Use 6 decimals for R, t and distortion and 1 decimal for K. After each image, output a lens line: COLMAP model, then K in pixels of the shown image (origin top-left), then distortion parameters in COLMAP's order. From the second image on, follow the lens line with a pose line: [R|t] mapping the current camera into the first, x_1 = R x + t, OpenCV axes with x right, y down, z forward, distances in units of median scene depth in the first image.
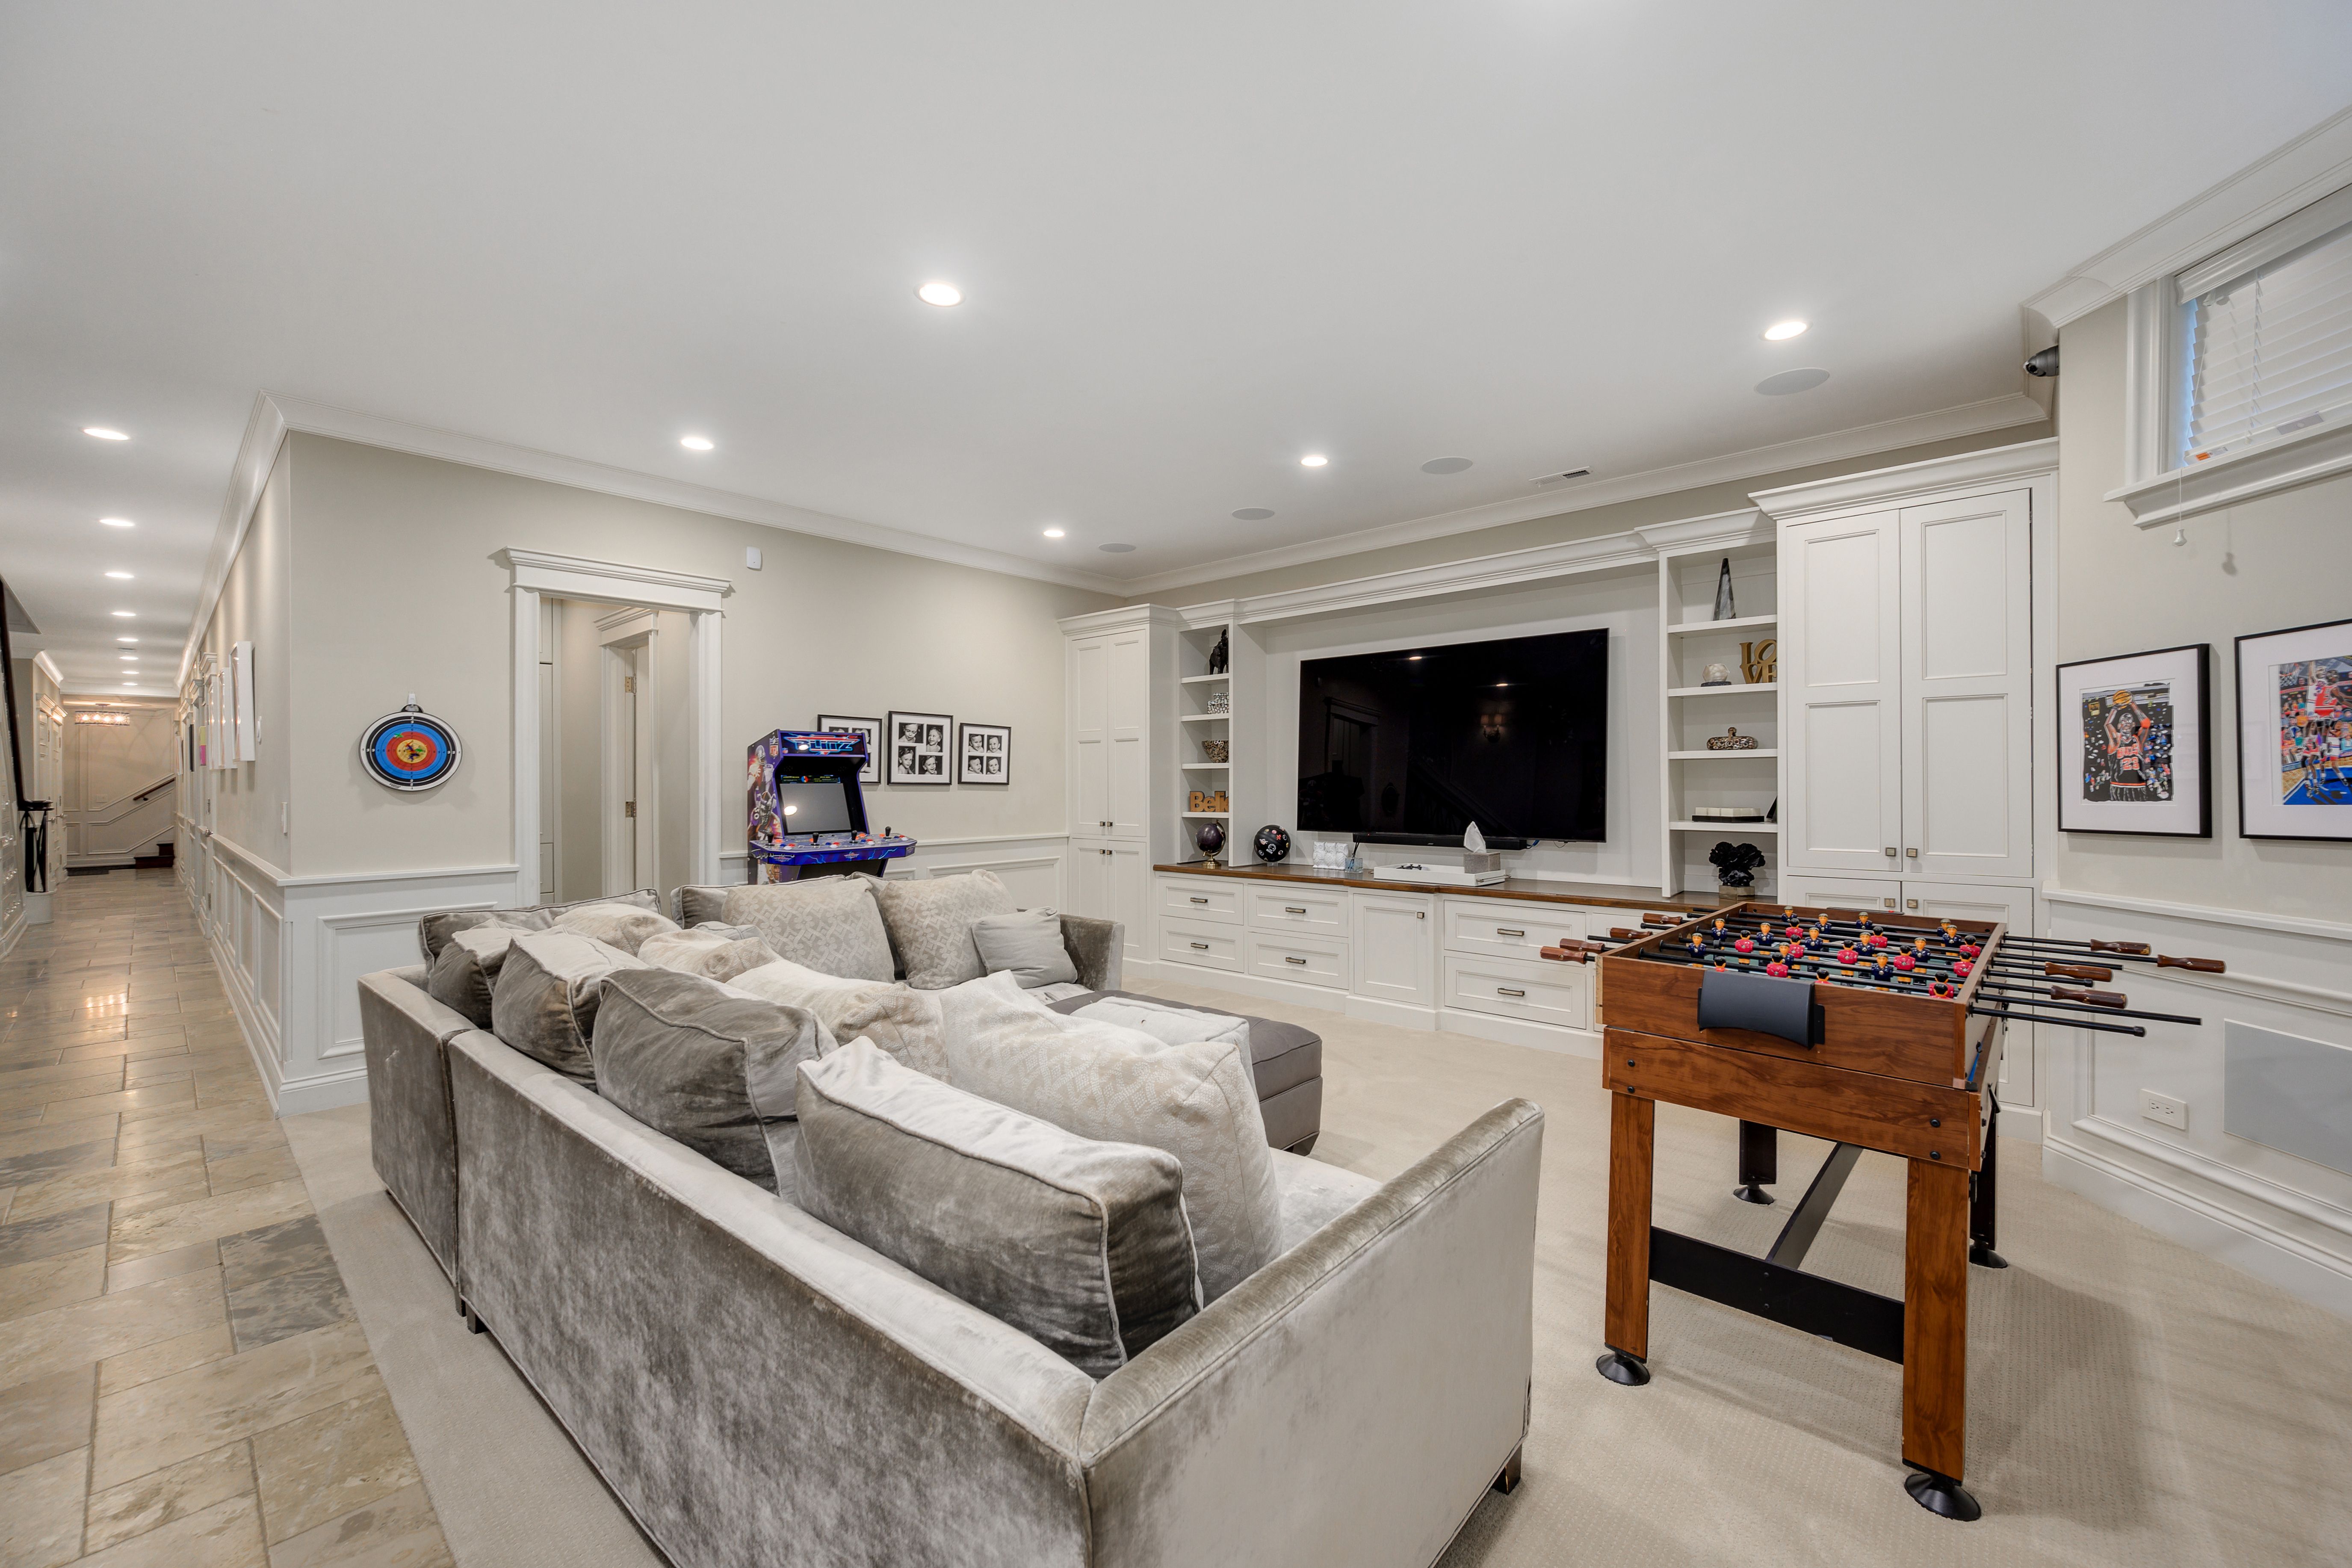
lens RADIAL K [[931.7, 0, 1176.0], [0, 931.7, 784.0], [0, 0, 1]] dist [0.014919, 0.000053]
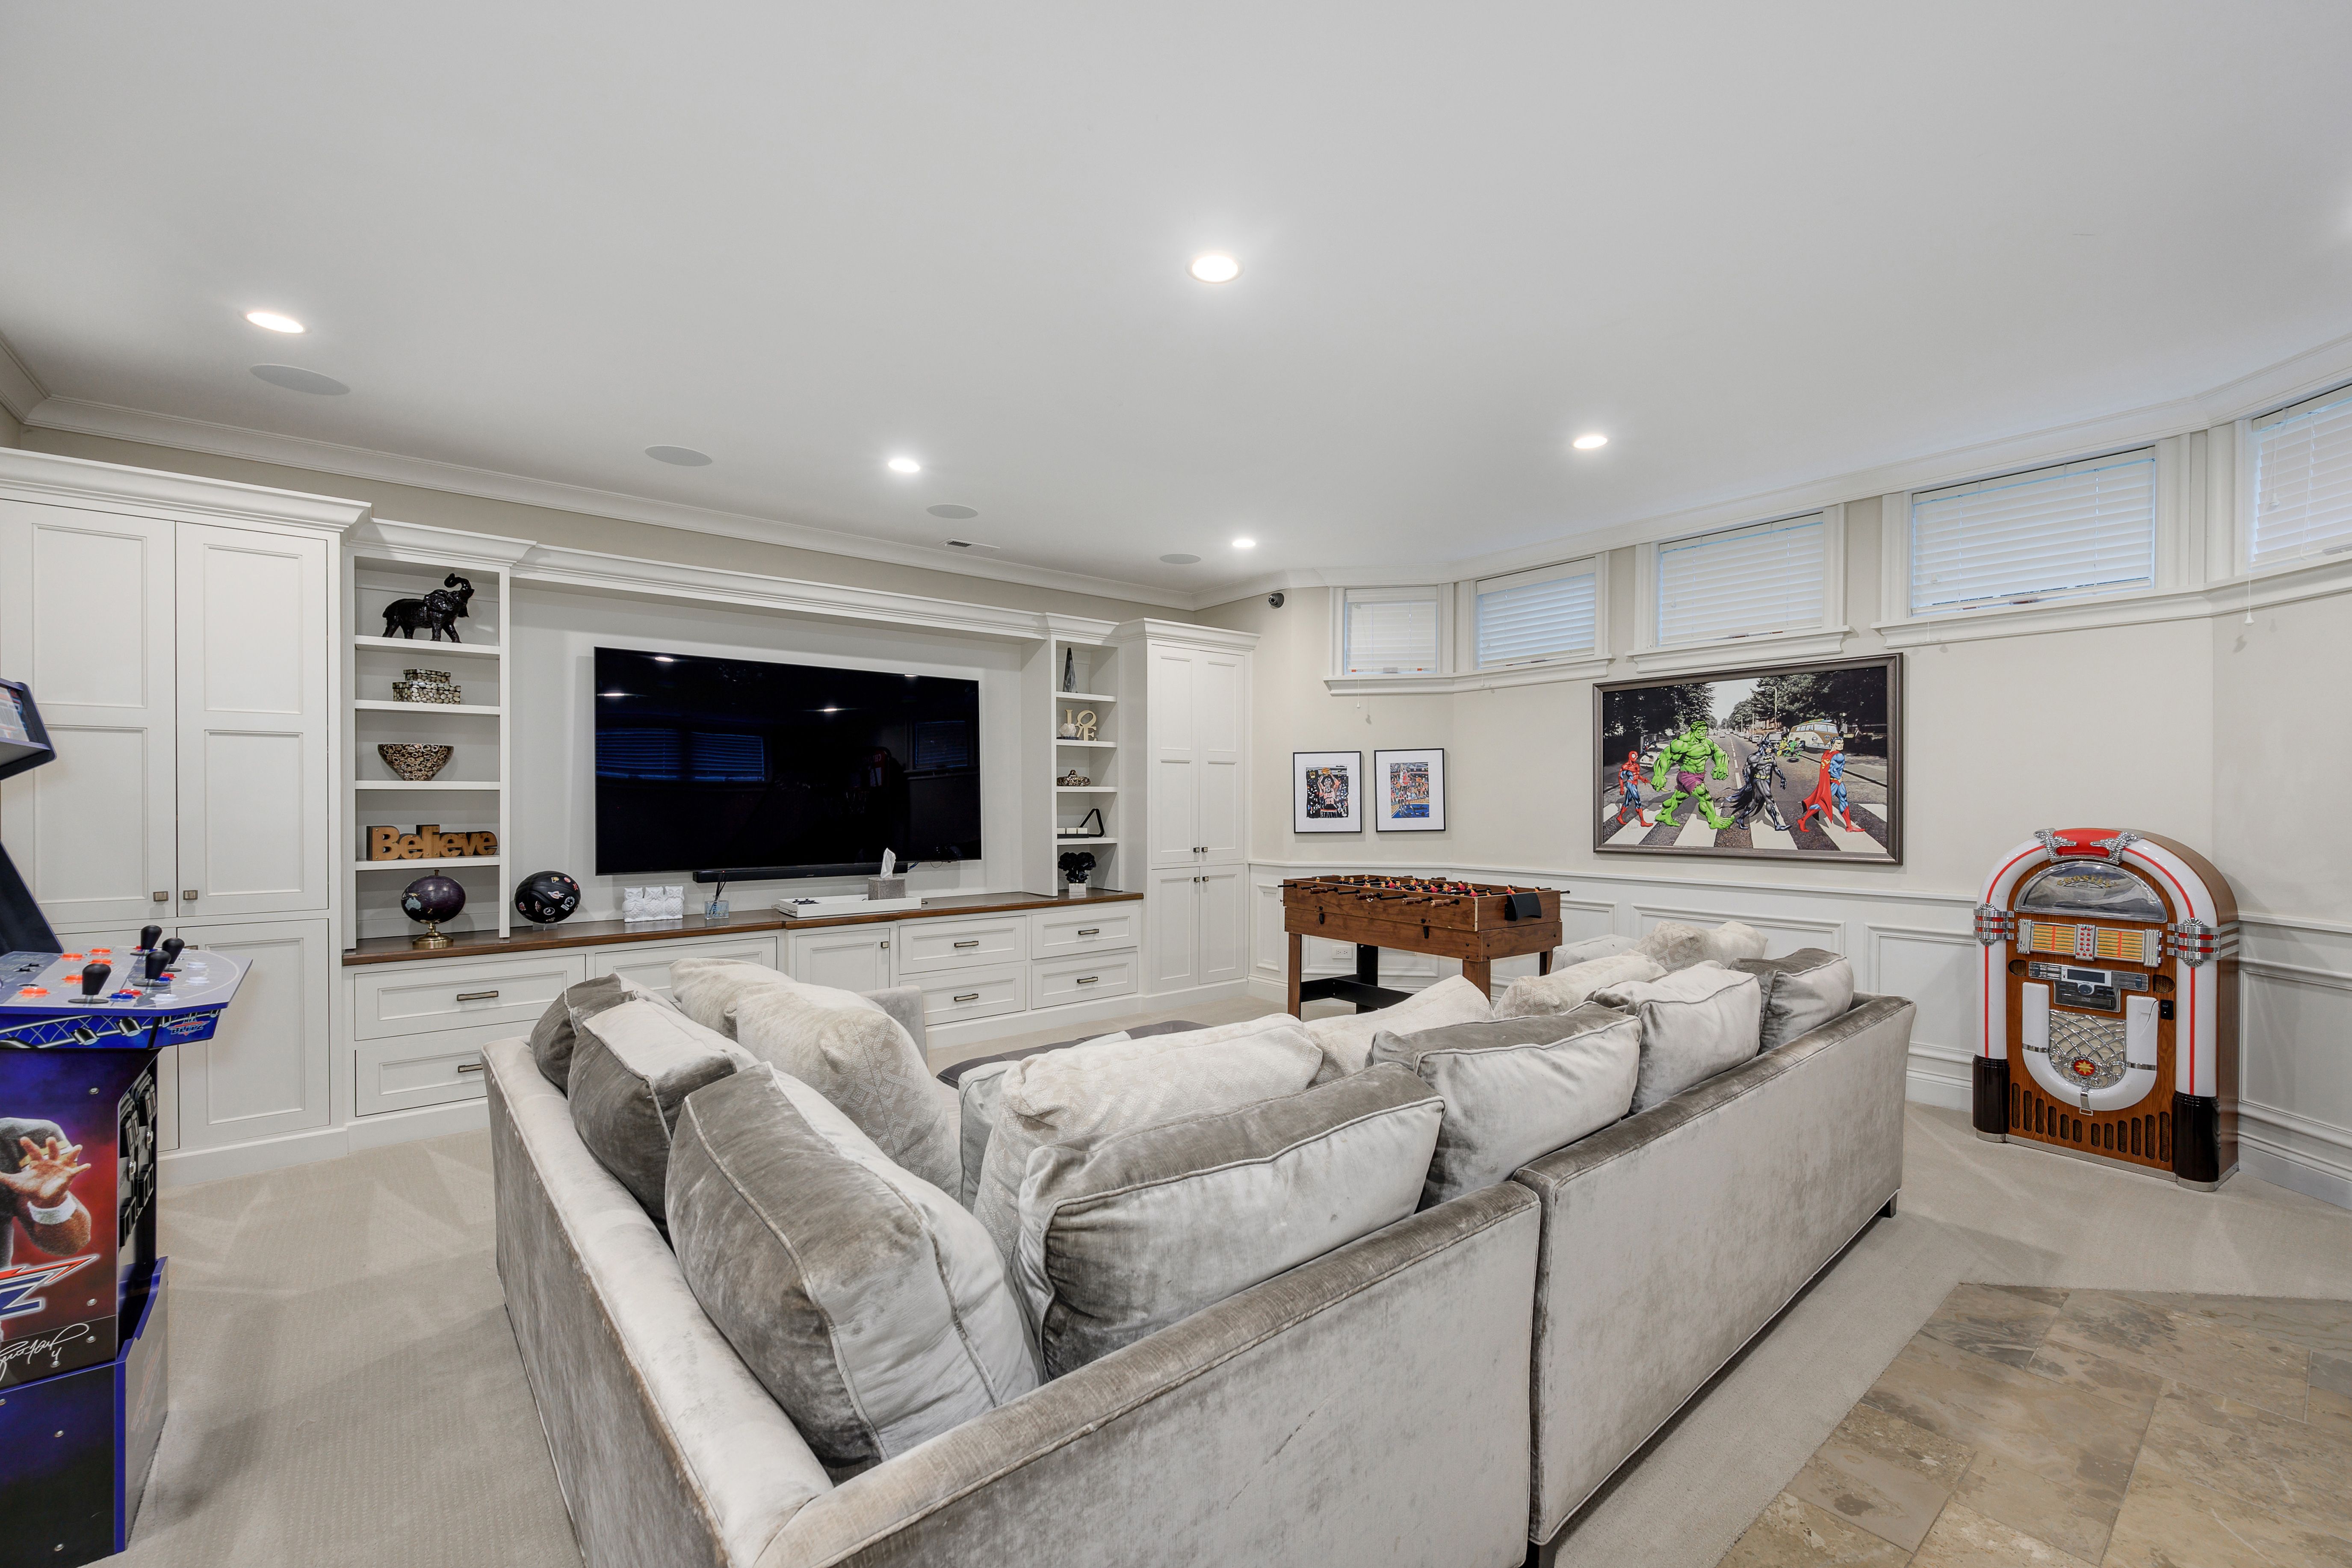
lens RADIAL K [[981.5, 0, 1176.0], [0, 981.5, 784.0], [0, 0, 1]] dist [-0.001621, -0.000111]
pose [[0.156287, 0.023193, 0.987439, -0.736624], [0.001450, 0.999718, -0.023711, -0.003852], [-0.987711, 0.005137, 0.156209, 0.554839]]
